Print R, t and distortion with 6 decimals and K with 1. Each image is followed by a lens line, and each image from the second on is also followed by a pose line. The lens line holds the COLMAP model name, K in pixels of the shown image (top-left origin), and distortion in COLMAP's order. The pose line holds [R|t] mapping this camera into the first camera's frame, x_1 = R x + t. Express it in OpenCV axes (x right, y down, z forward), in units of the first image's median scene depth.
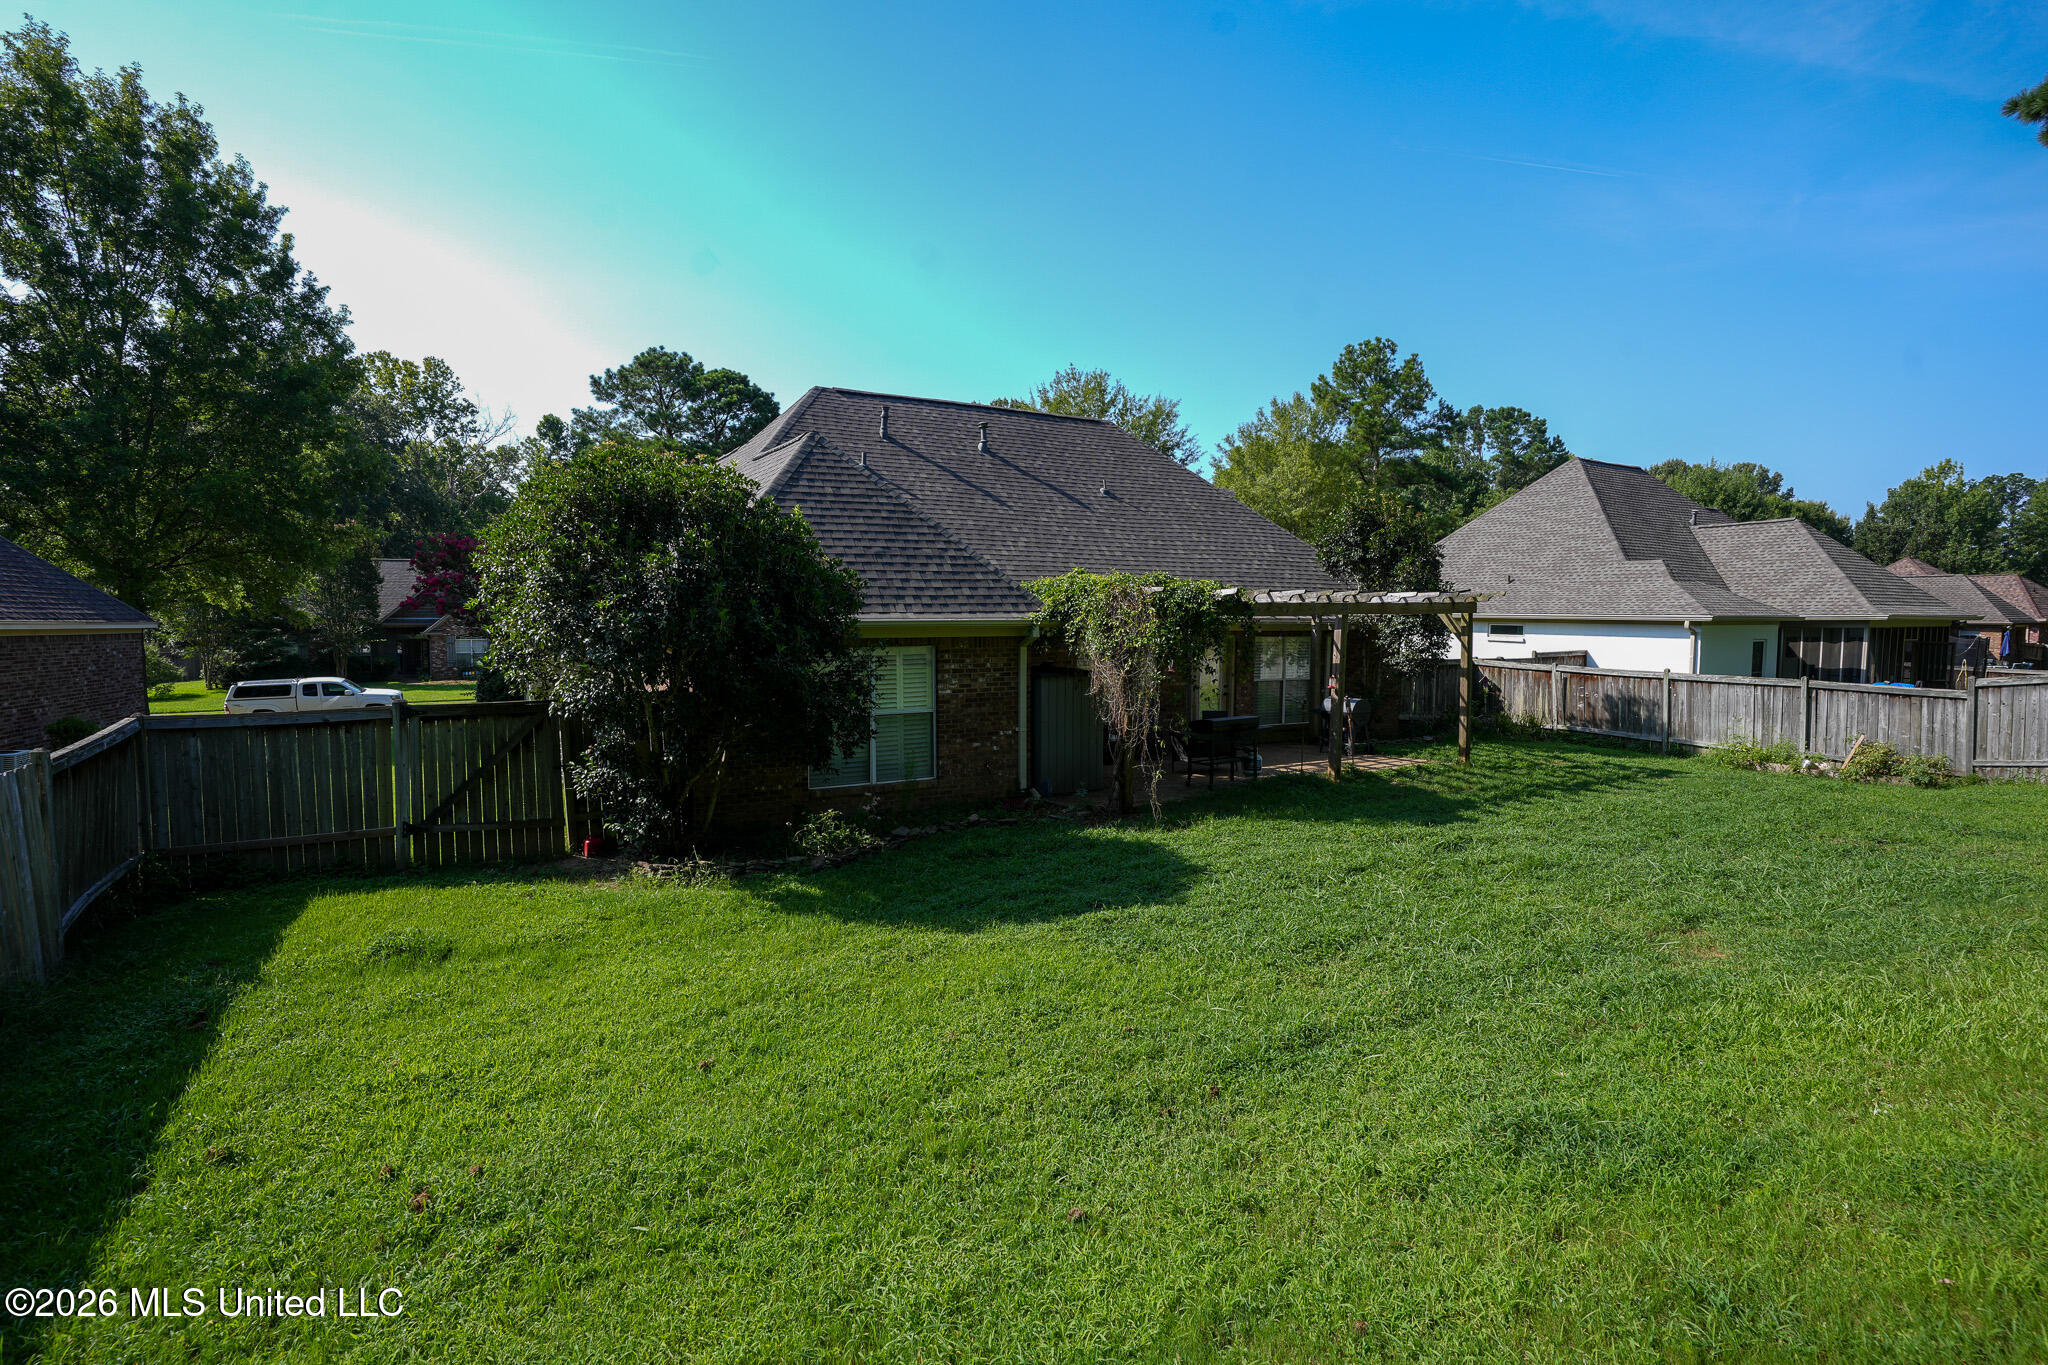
lens RADIAL K [[994.8, 0, 1031.3], [0, 994.8, 679.2], [0, 0, 1]] dist [-0.040950, 0.012389]
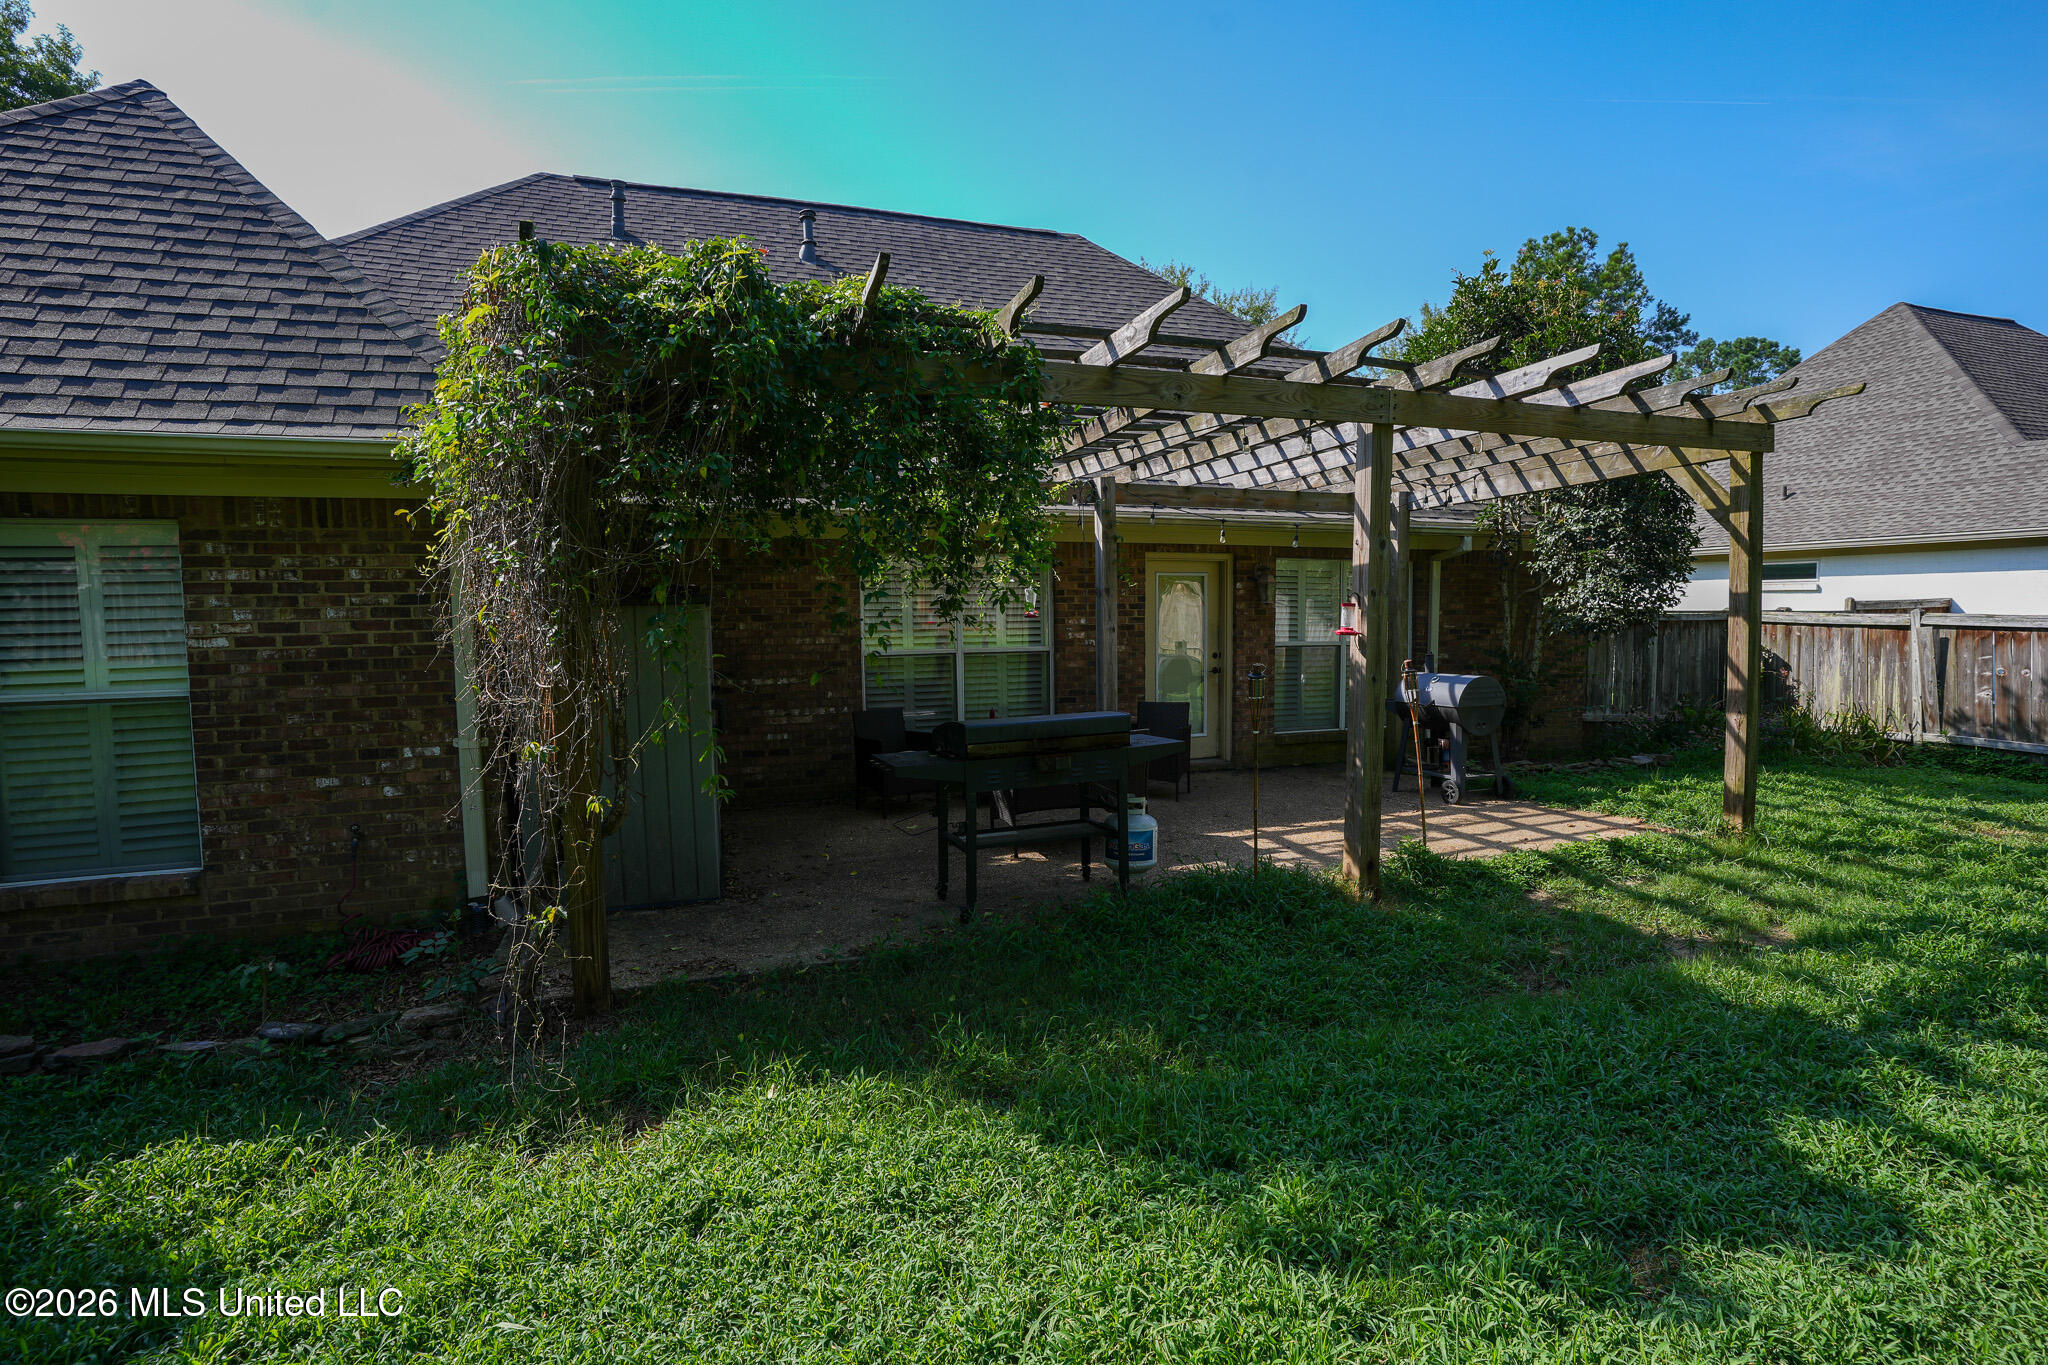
lens RADIAL K [[994.8, 0, 1009.9], [0, 994.8, 683.2], [0, 0, 1]] dist [-0.040950, 0.012389]
pose [[0.981826, -0.001345, -0.189781, 0.178012], [0.002802, 0.999969, 0.007408, 0.016544], [0.189765, -0.007805, 0.981799, 0.443858]]
